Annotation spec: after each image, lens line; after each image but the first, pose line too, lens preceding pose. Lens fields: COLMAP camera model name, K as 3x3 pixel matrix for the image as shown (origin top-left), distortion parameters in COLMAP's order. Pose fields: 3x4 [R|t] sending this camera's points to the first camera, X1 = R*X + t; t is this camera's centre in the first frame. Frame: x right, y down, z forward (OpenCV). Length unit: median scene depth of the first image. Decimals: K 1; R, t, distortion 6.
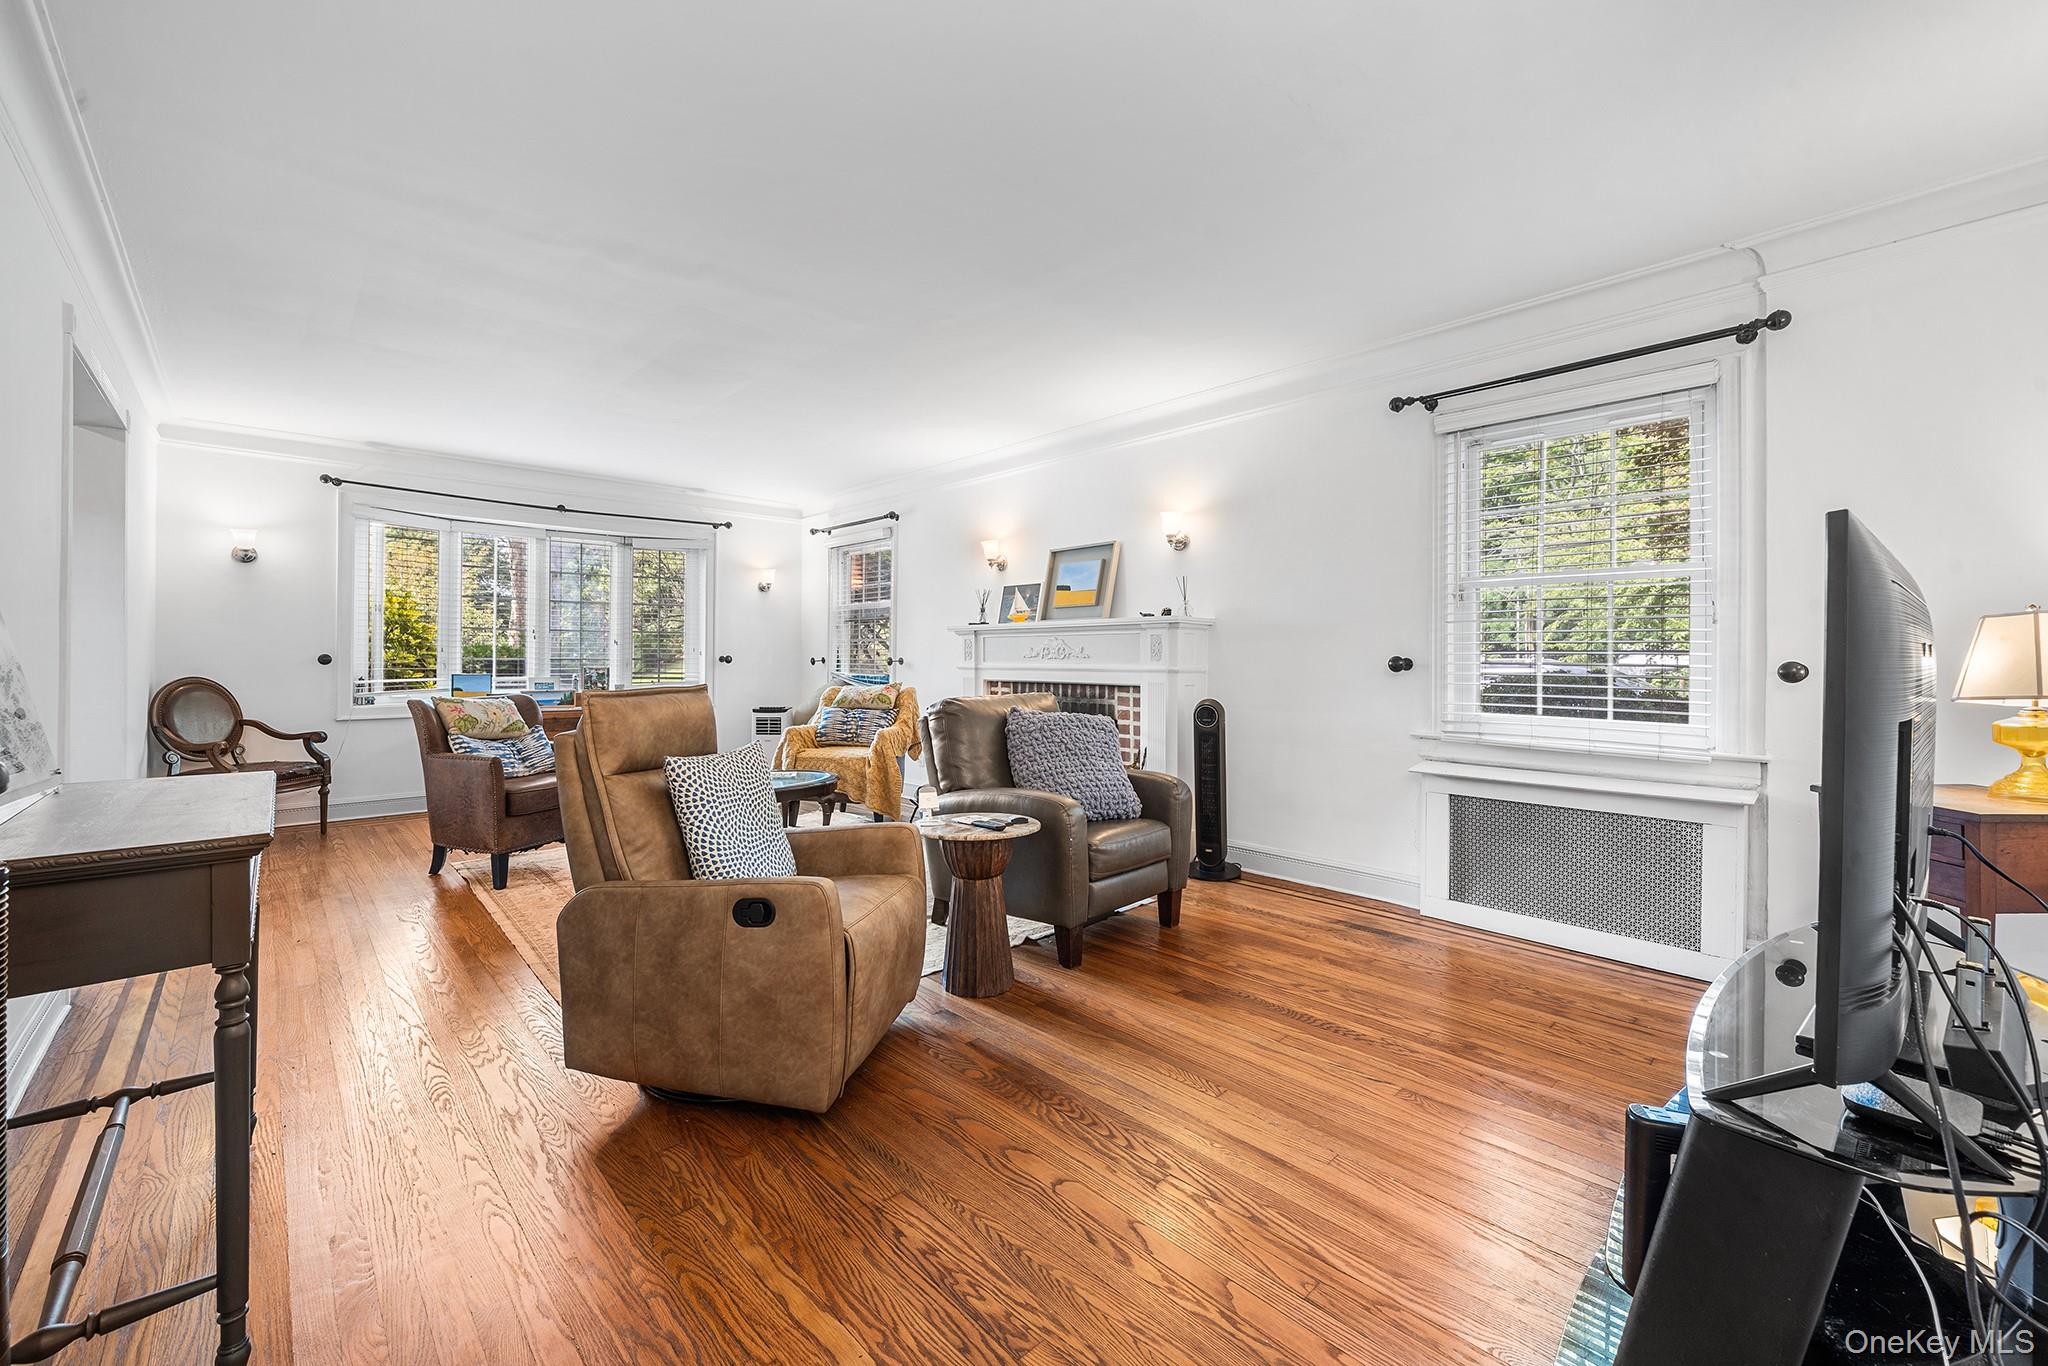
lens RADIAL K [[811.4, 0, 1010.8], [0, 811.4, 673.4], [0, 0, 1]] dist [-0.004156, -0.001397]
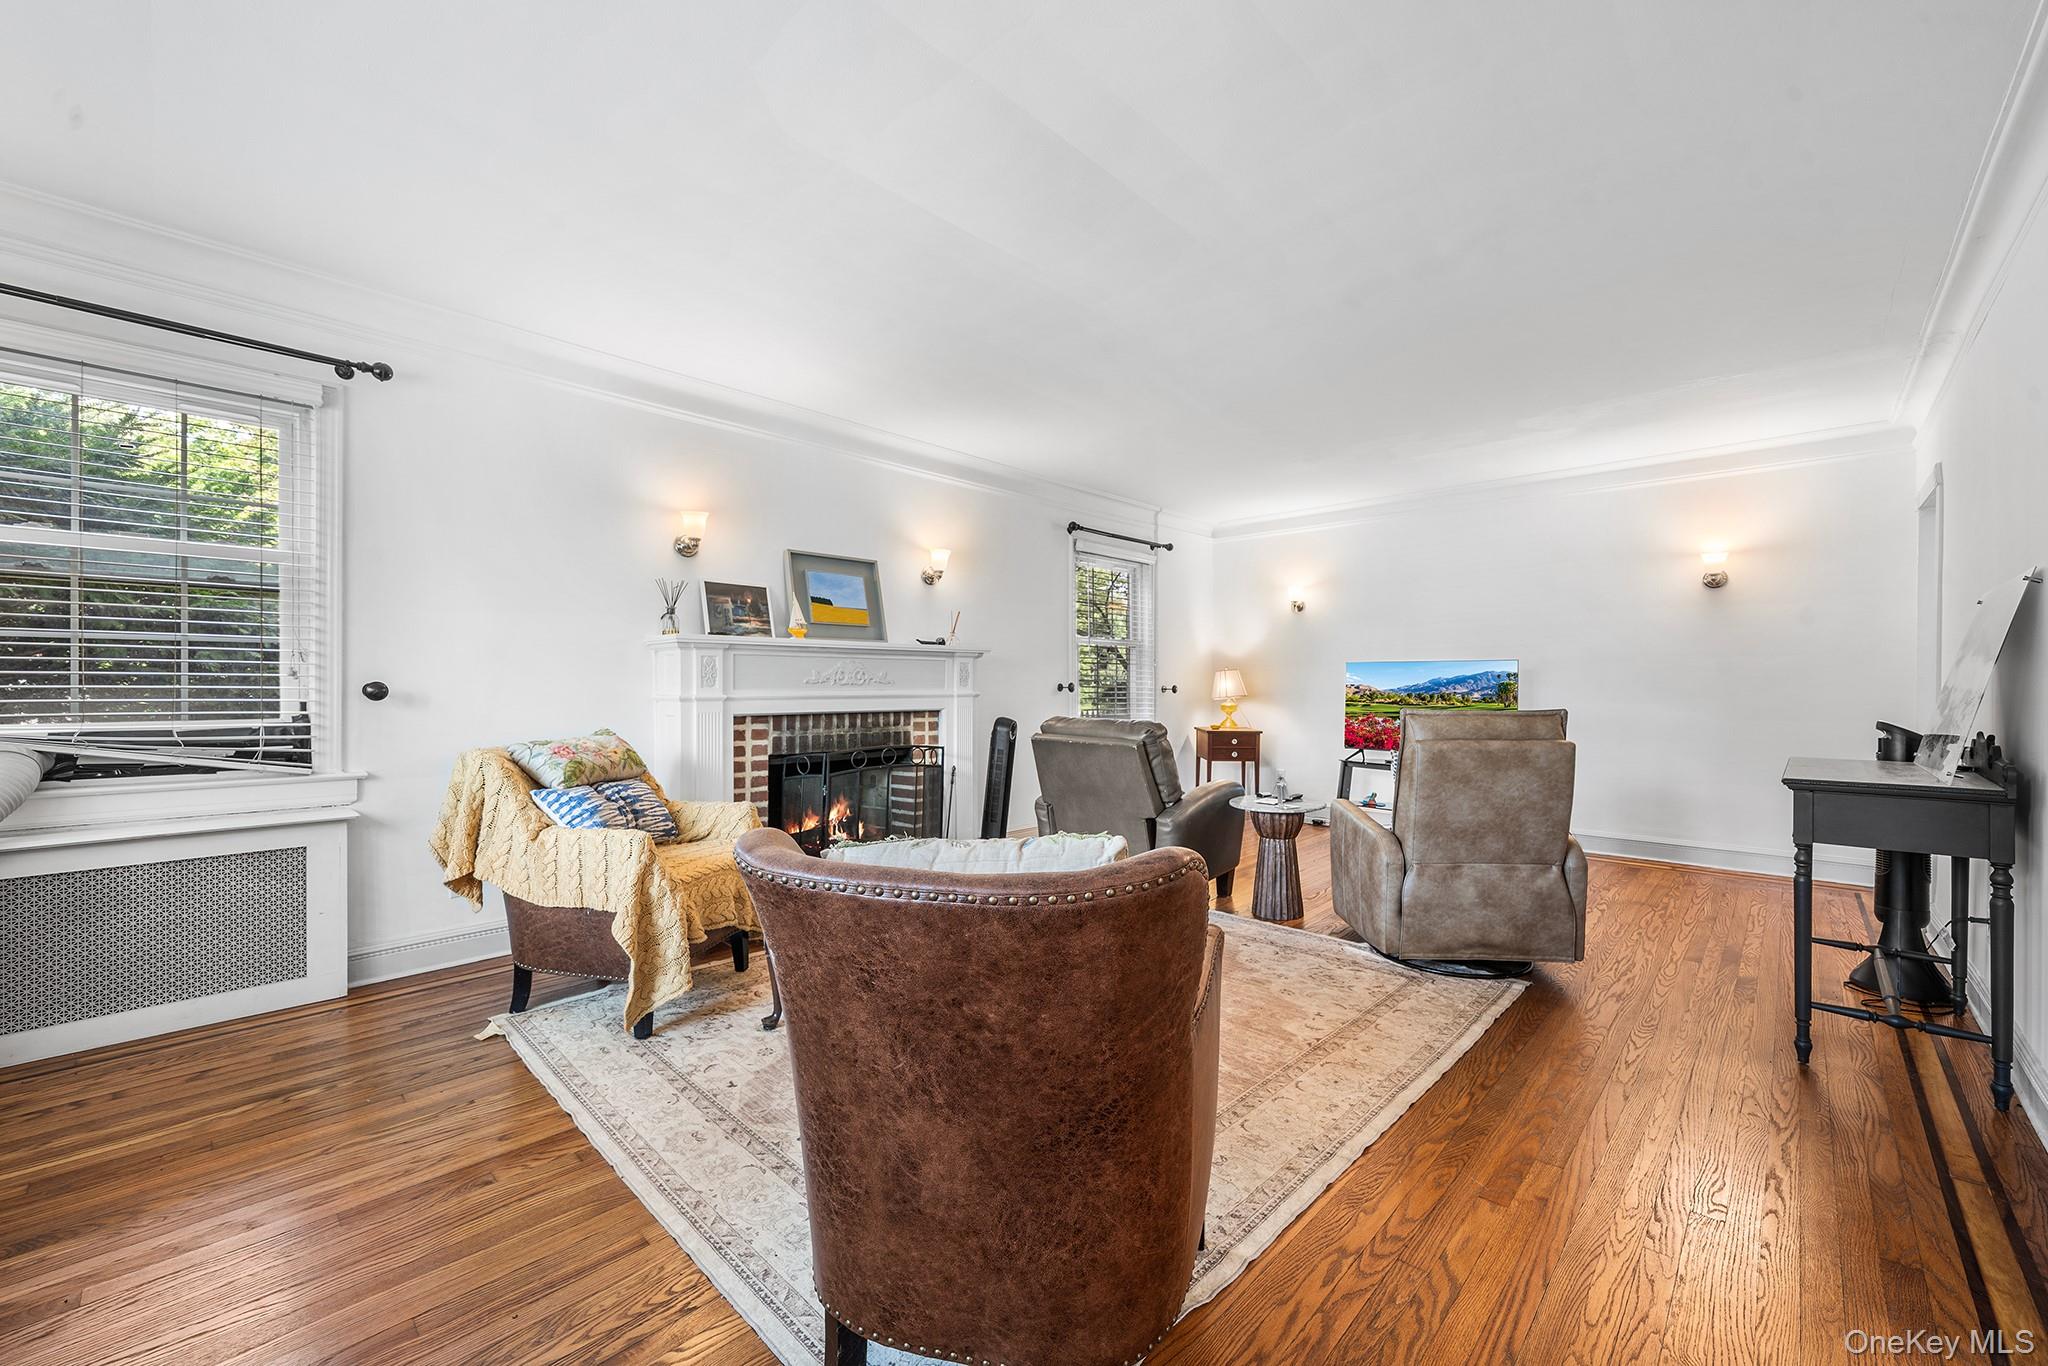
lens RADIAL K [[811.4, 0, 1016.2], [0, 811.4, 689.1], [0, 0, 1]] dist [-0.004156, -0.001397]
pose [[-0.050733, -0.010547, 0.998657, -0.847316], [0.017538, 0.999781, 0.011450, -0.021045], [-0.998558, 0.018095, -0.050537, 0.902345]]
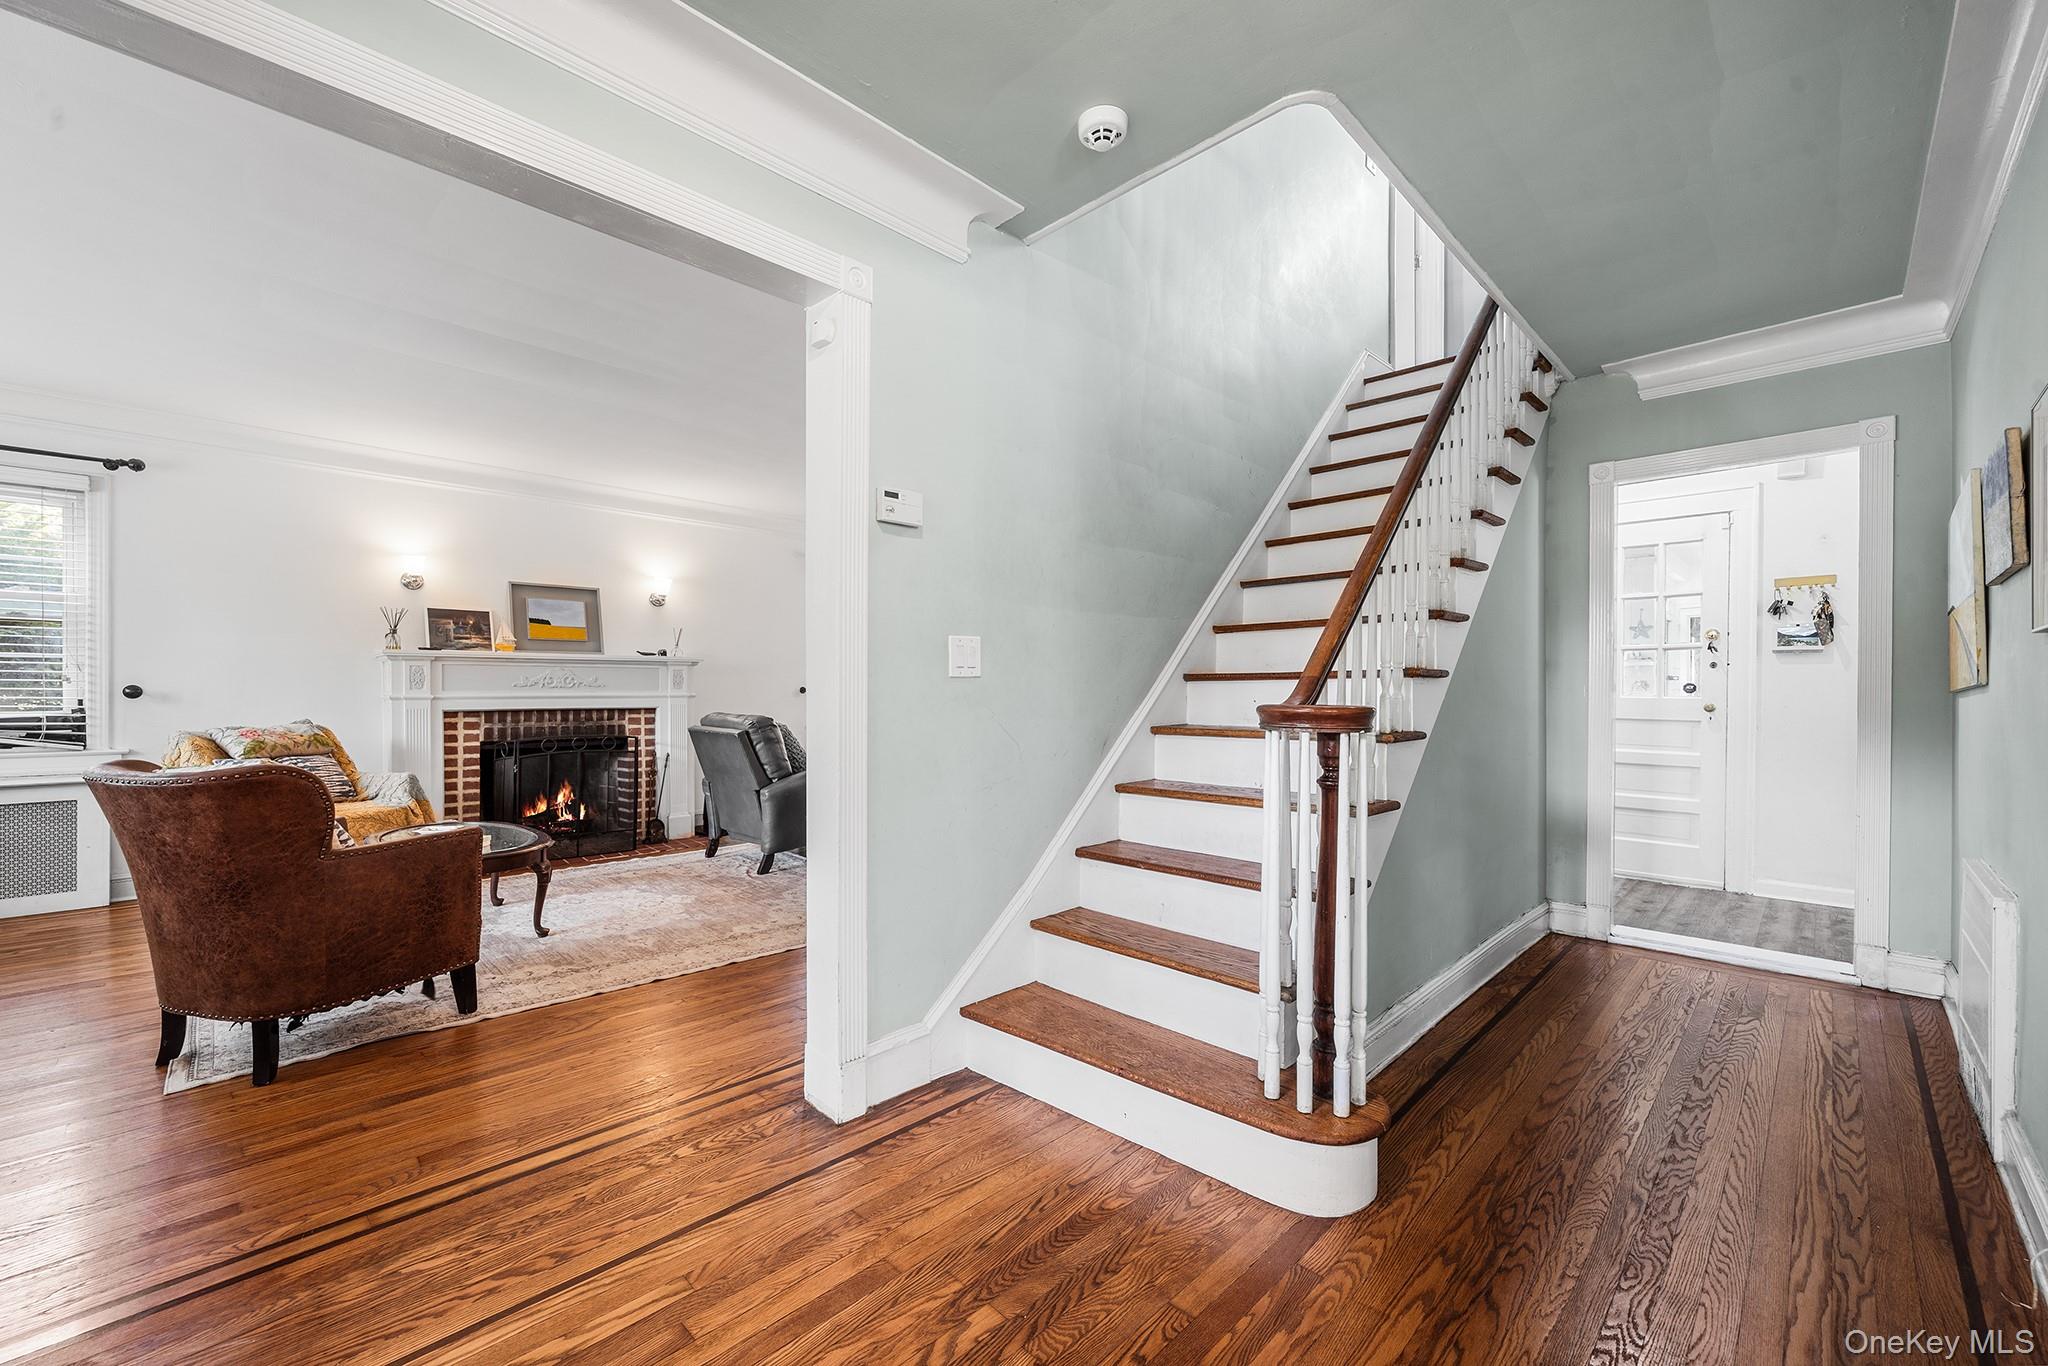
lens RADIAL K [[811.4, 0, 1013.7], [0, 811.4, 695.9], [0, 0, 1]] dist [-0.004156, -0.001397]
pose [[-0.033874, -0.014420, 0.999322, -1.106300], [0.017025, 0.999742, 0.015003, -0.013433], [-0.999281, 0.017522, -0.033619, 0.439204]]
